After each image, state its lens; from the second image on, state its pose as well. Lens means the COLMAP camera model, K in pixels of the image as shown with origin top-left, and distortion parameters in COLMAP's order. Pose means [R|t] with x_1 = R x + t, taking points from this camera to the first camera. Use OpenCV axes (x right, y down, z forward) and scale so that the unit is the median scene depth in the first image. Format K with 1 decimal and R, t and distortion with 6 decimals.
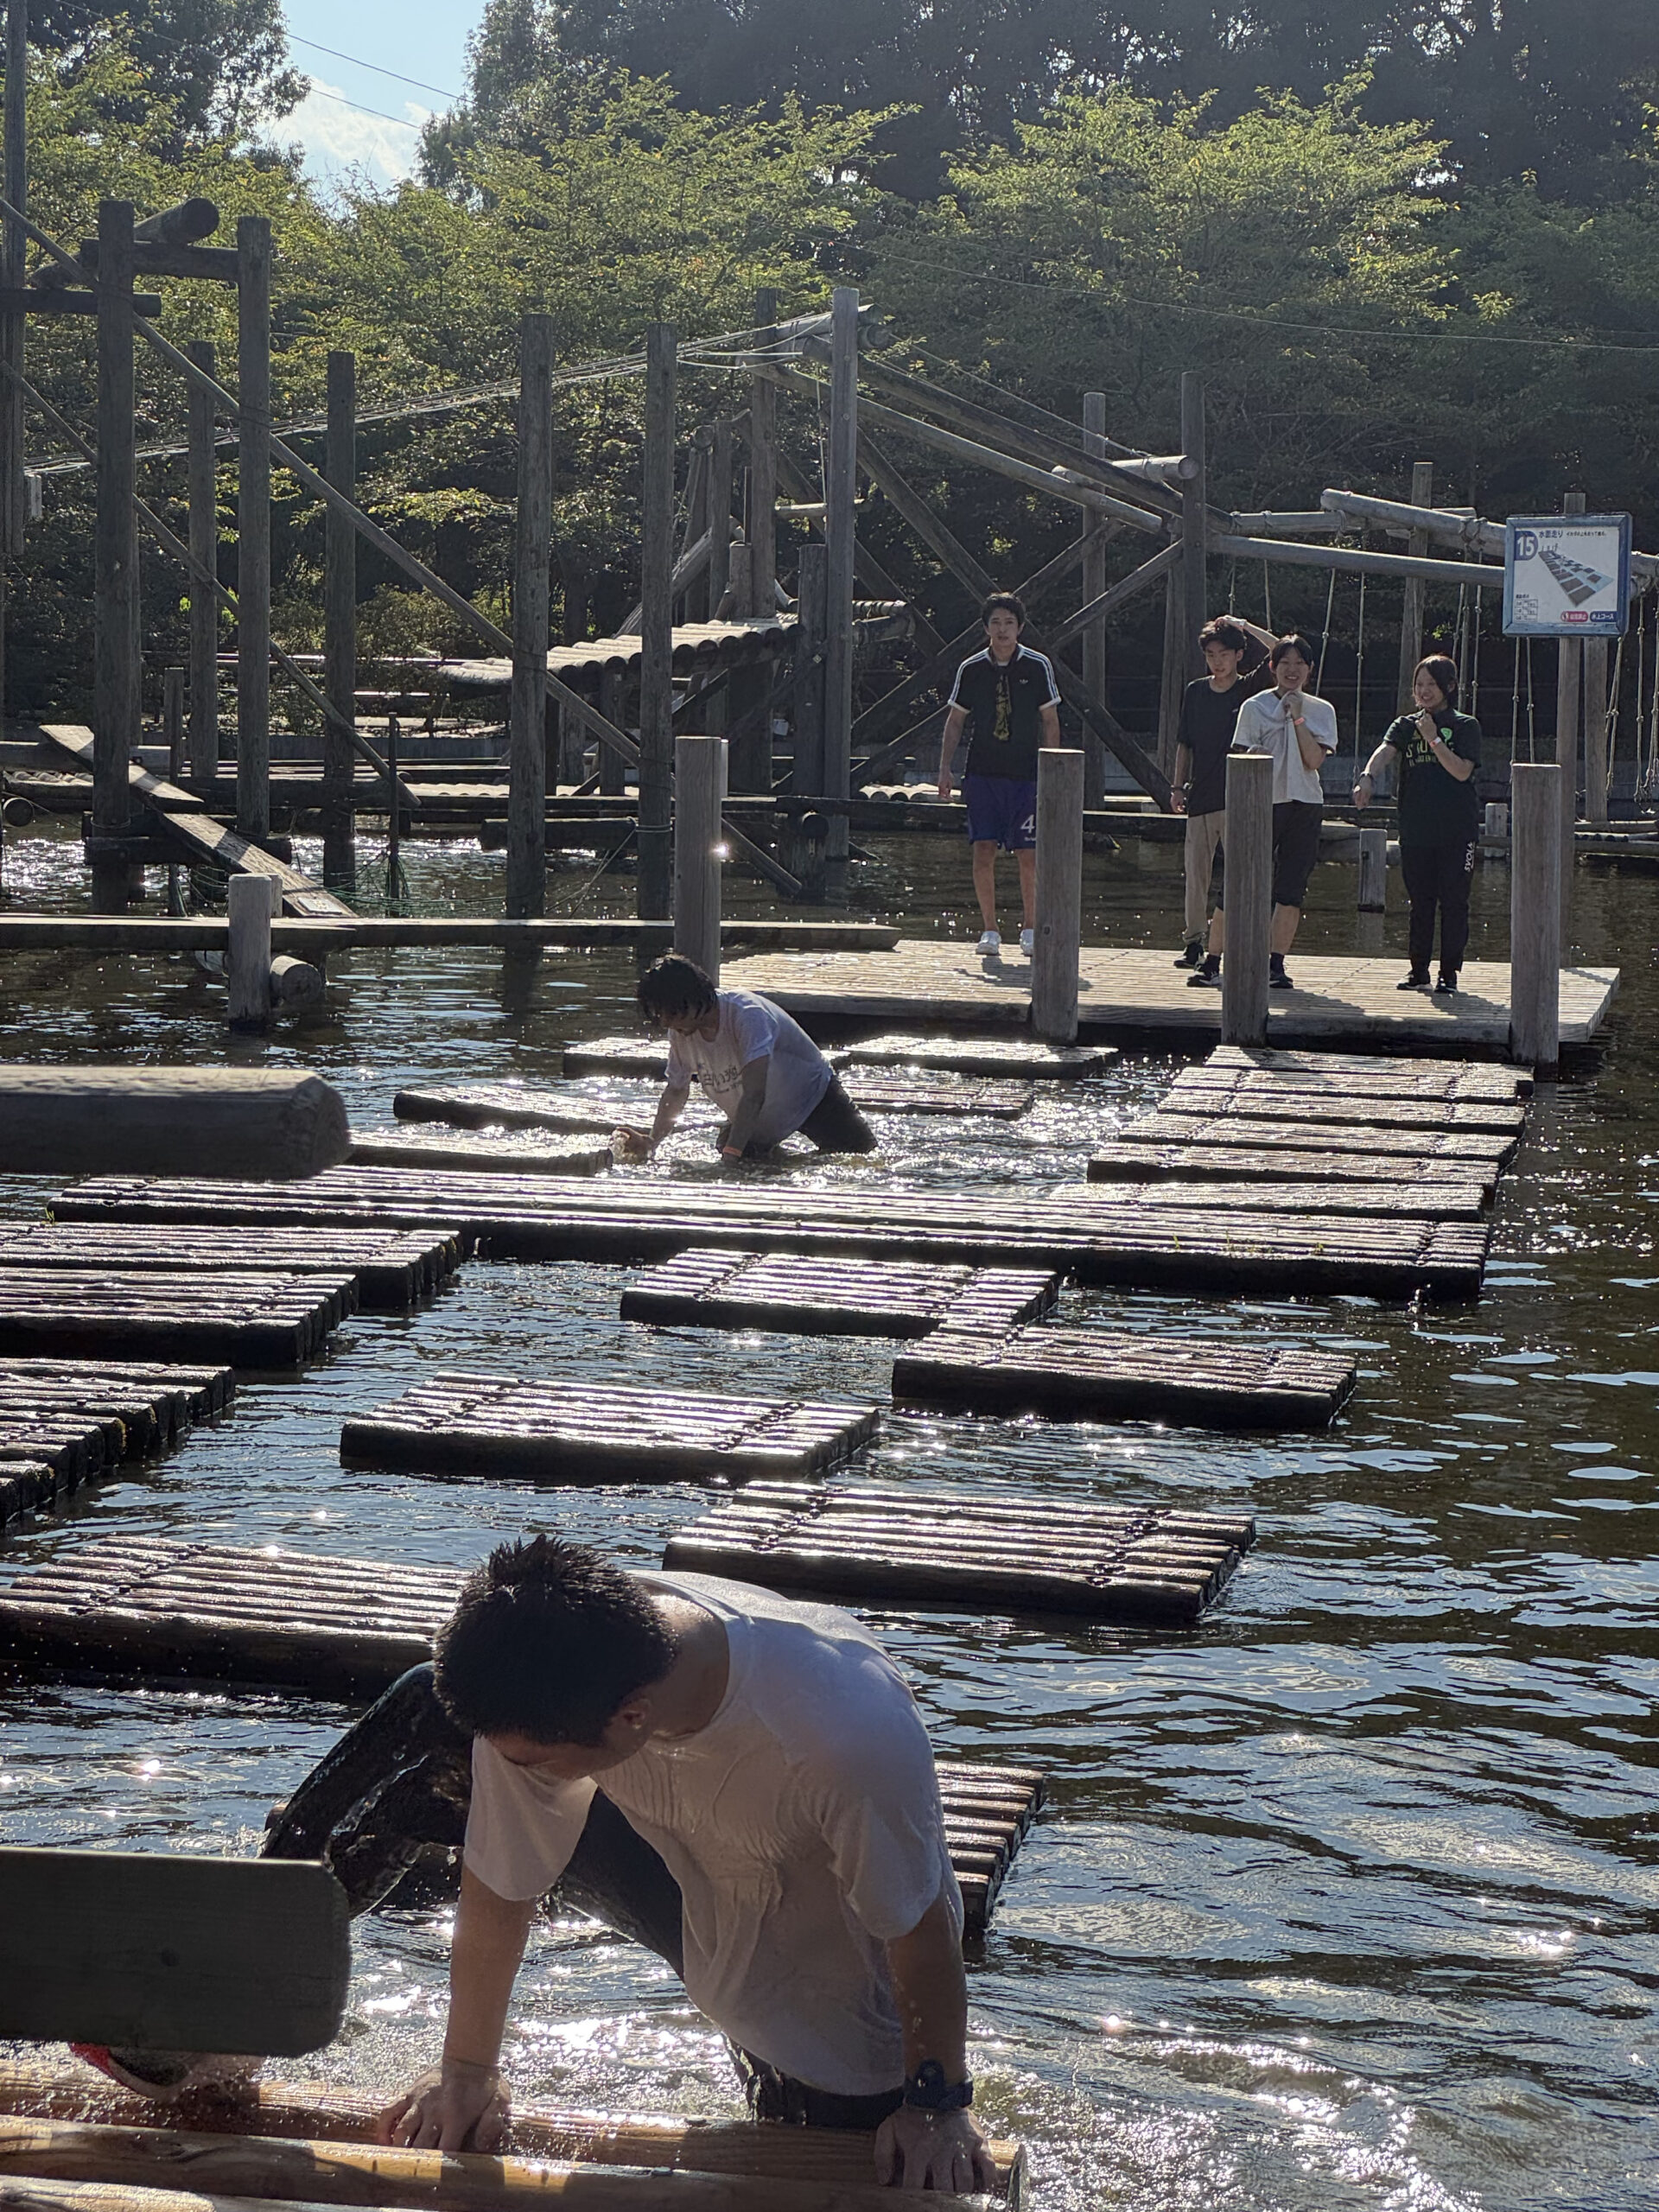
lens RADIAL K [[4893.6, 0, 829.5], [0, 4893.6, 1106.0], [0, 0, 1]] dist [0.353082, 0.506038]
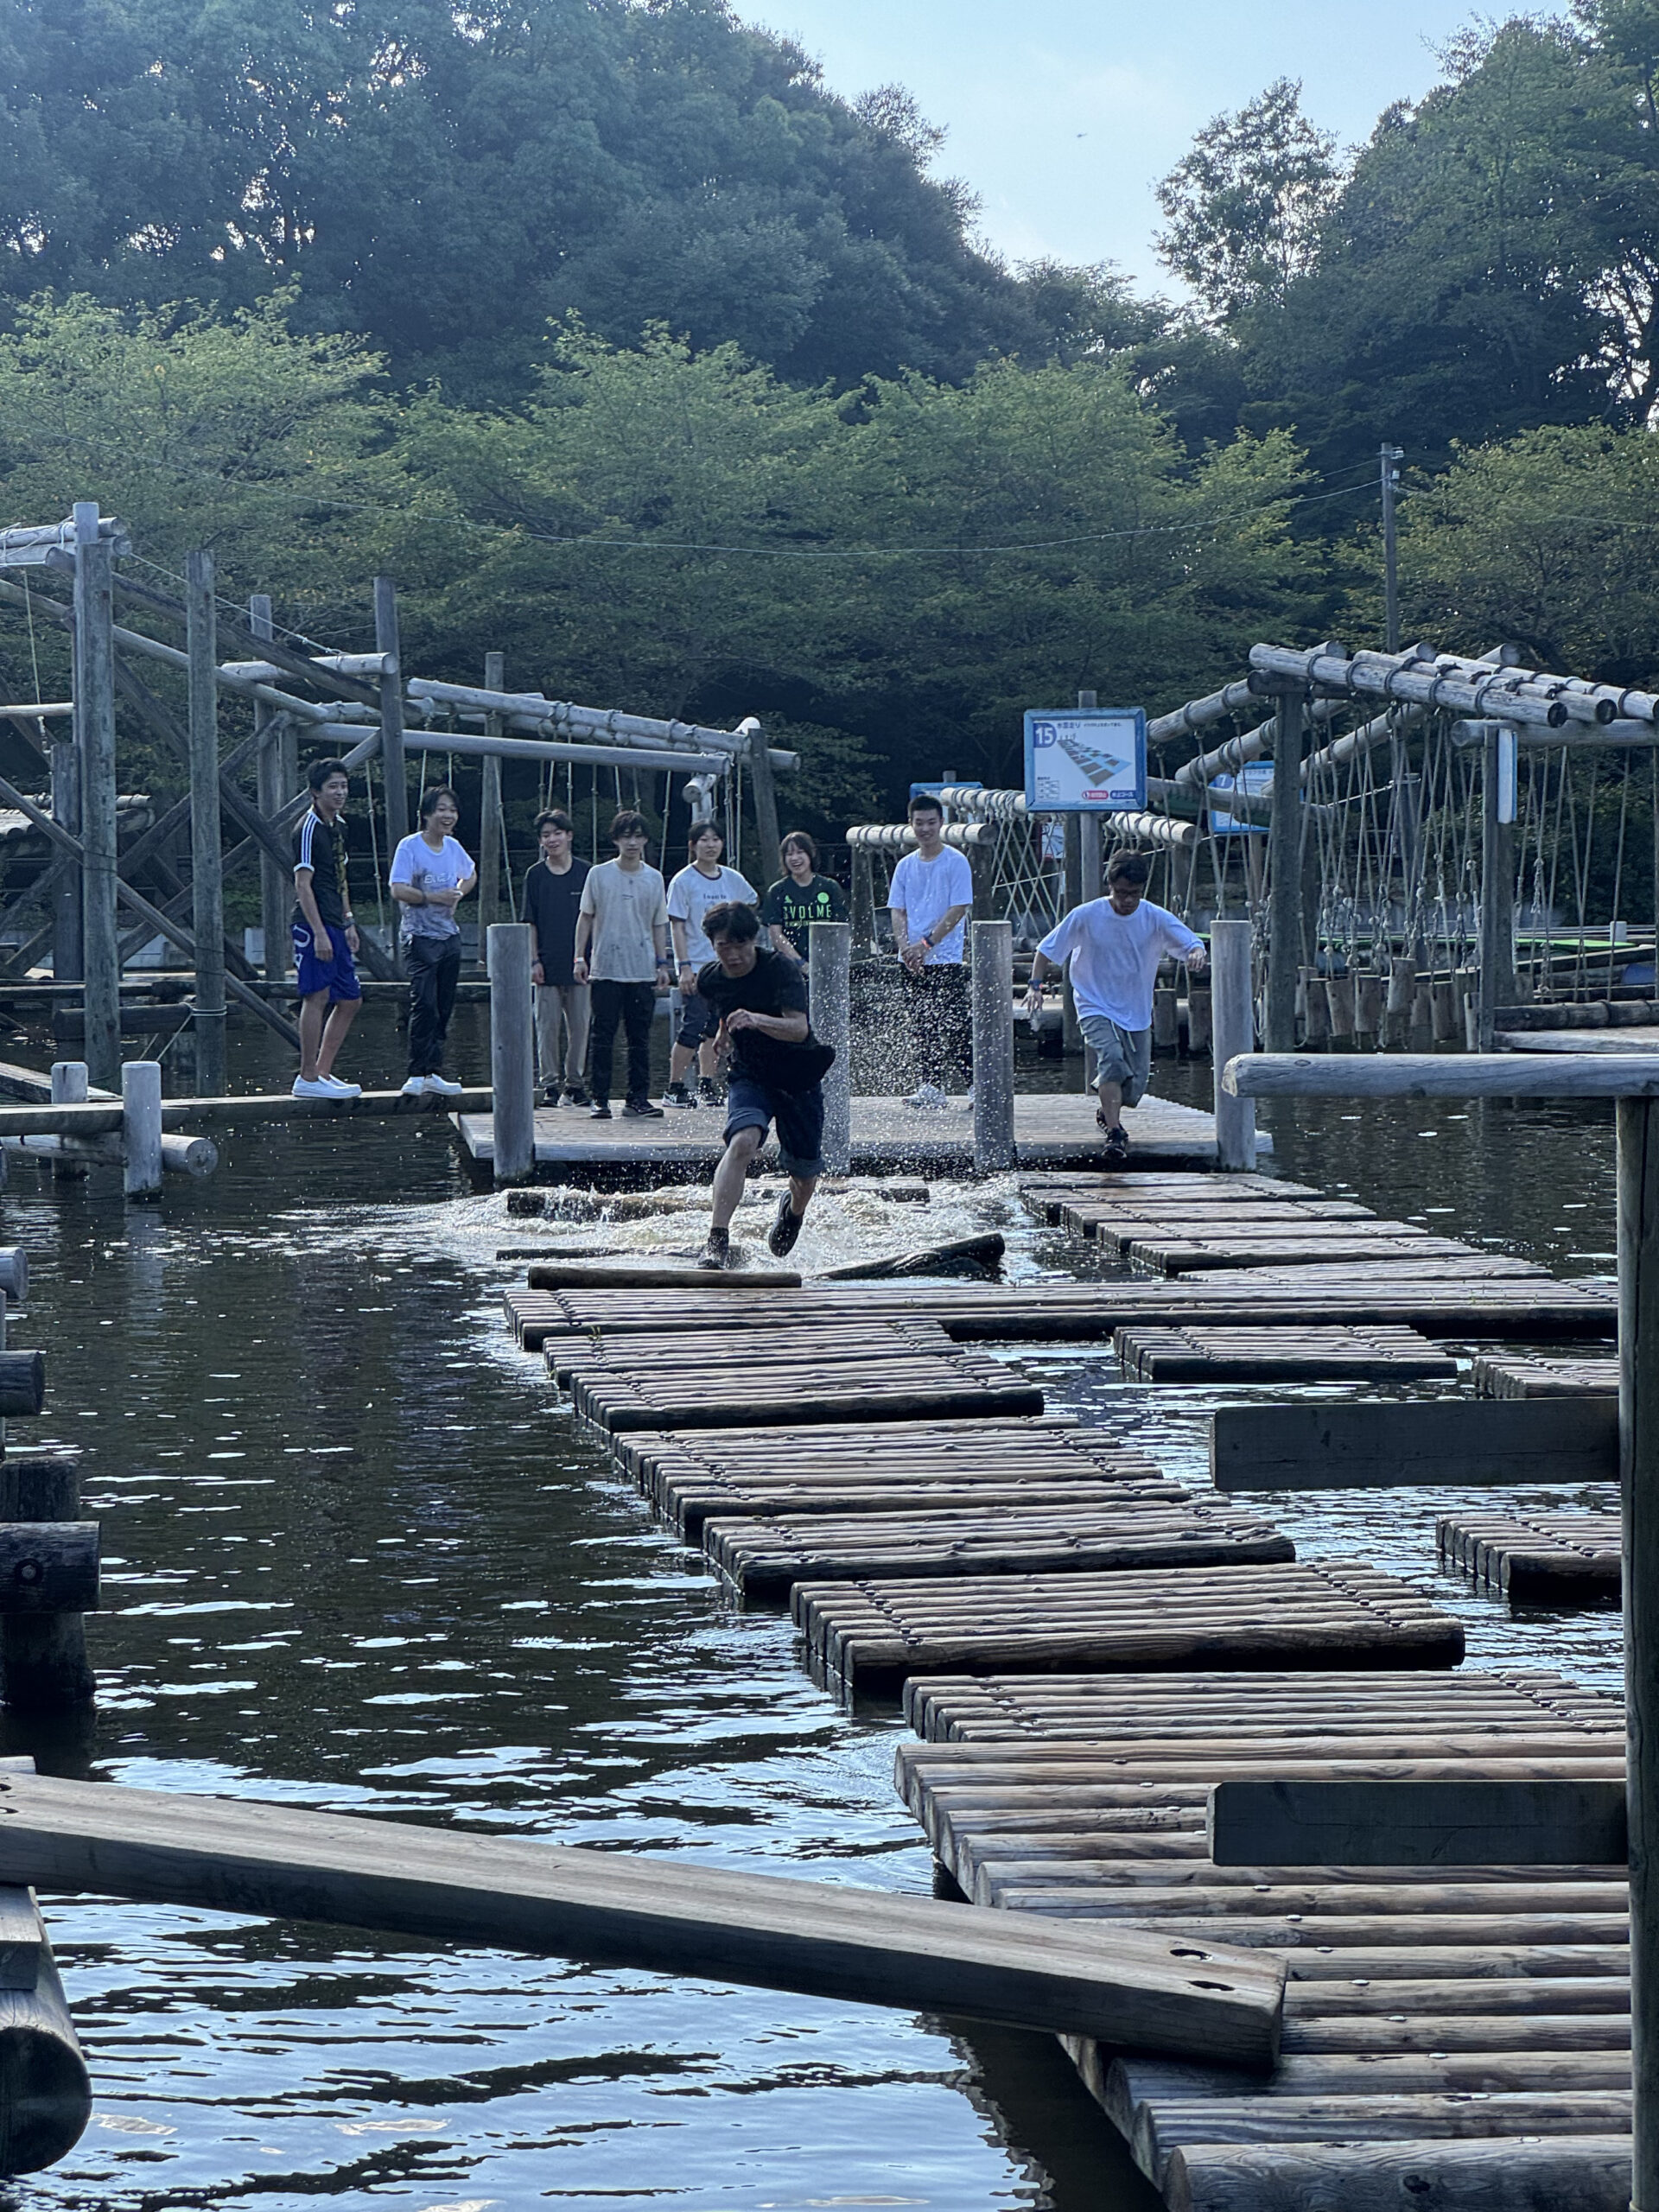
lens RADIAL K [[5022.0, 0, 829.5], [0, 5022.0, 1106.0], [0, 0, 1]] dist [0.067617, 0.716341]
pose [[0.954584, -0.049908, 0.293732, -0.257434], [0.060167, 0.997850, -0.025989, 0.001145], [-0.291804, 0.042482, 0.955534, -0.106797]]
